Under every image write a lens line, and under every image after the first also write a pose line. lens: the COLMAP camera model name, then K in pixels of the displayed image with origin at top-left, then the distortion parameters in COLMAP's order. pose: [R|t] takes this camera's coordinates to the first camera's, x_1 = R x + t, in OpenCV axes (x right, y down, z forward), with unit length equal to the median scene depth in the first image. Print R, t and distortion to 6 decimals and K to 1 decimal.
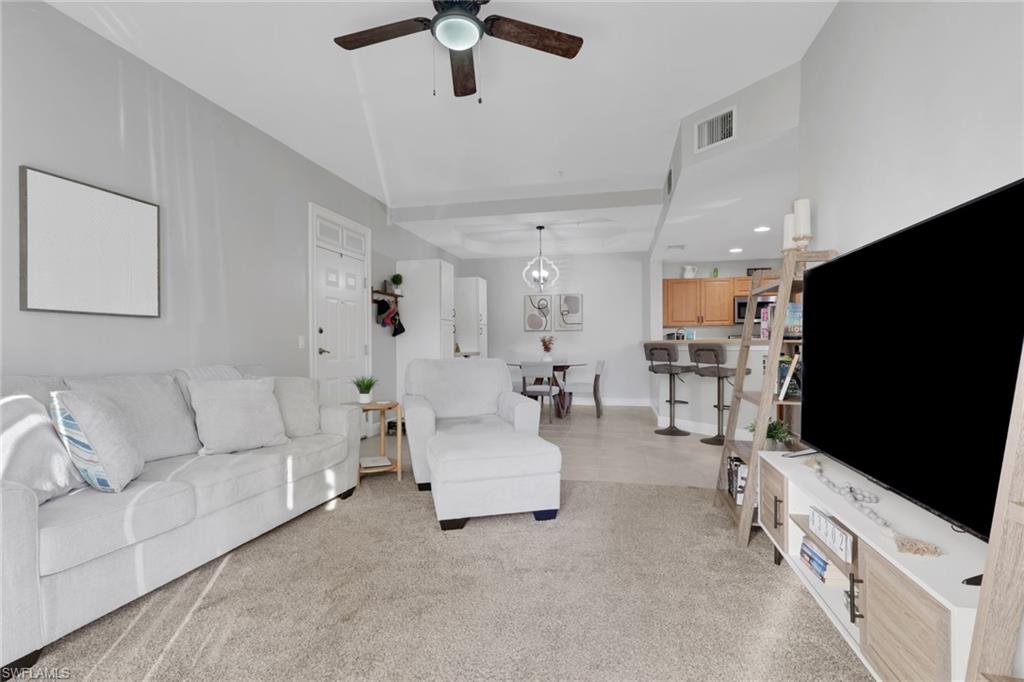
lens RADIAL K [[484.6, 0, 510.7], [0, 484.6, 343.0], [0, 0, 1]] dist [-0.005337, -0.000218]
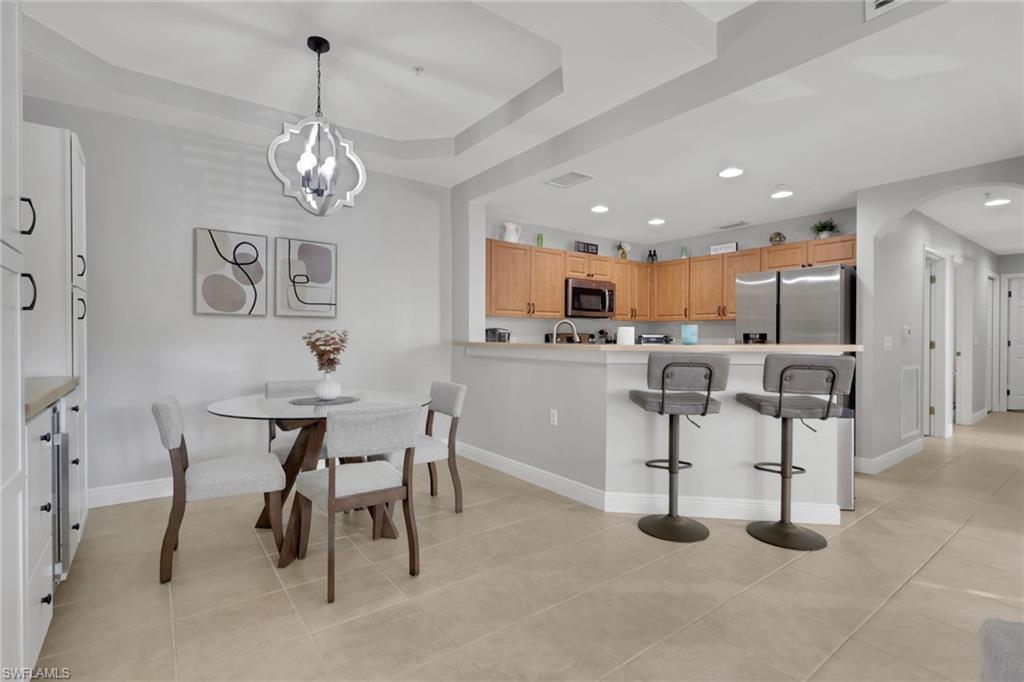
lens RADIAL K [[484.6, 0, 509.3], [0, 484.6, 341.4], [0, 0, 1]] dist [-0.005337, -0.000218]
pose [[0.640873, -0.000276, 0.767647, -0.124942], [-0.008616, 0.999934, 0.007552, -0.008762], [-0.767598, -0.011454, 0.640829, 0.599474]]
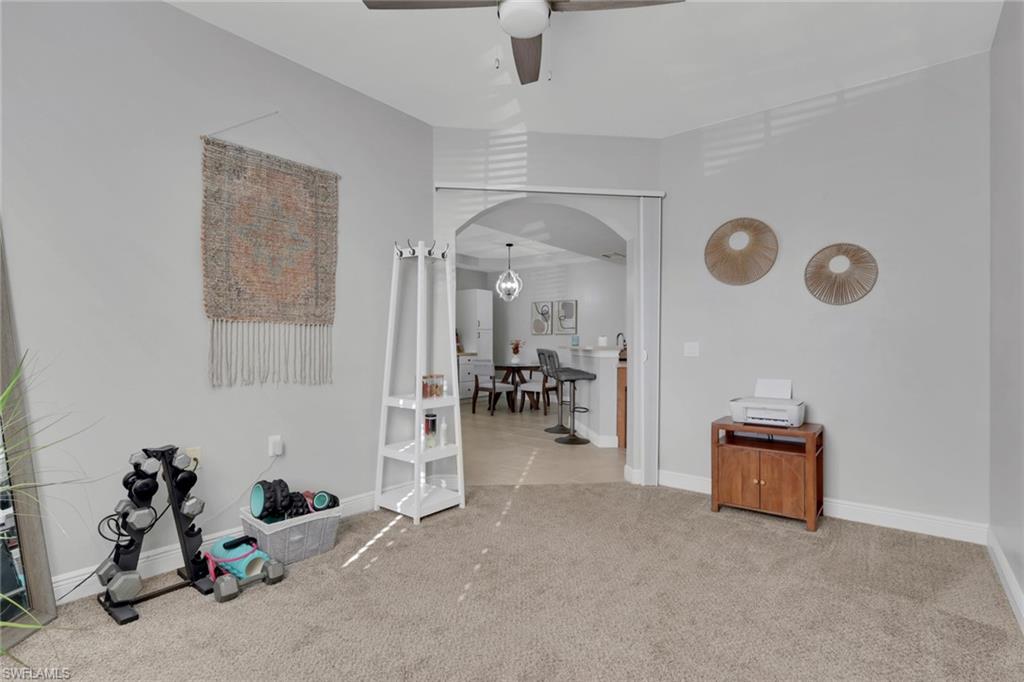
lens RADIAL K [[484.6, 0, 512.7], [0, 484.6, 339.9], [0, 0, 1]] dist [-0.005337, -0.000218]
pose [[0.900073, 0.006690, -0.435688, 0.526199], [-0.005293, 0.999976, 0.004422, -0.018881], [0.435707, -0.001674, 0.900087, -0.018459]]
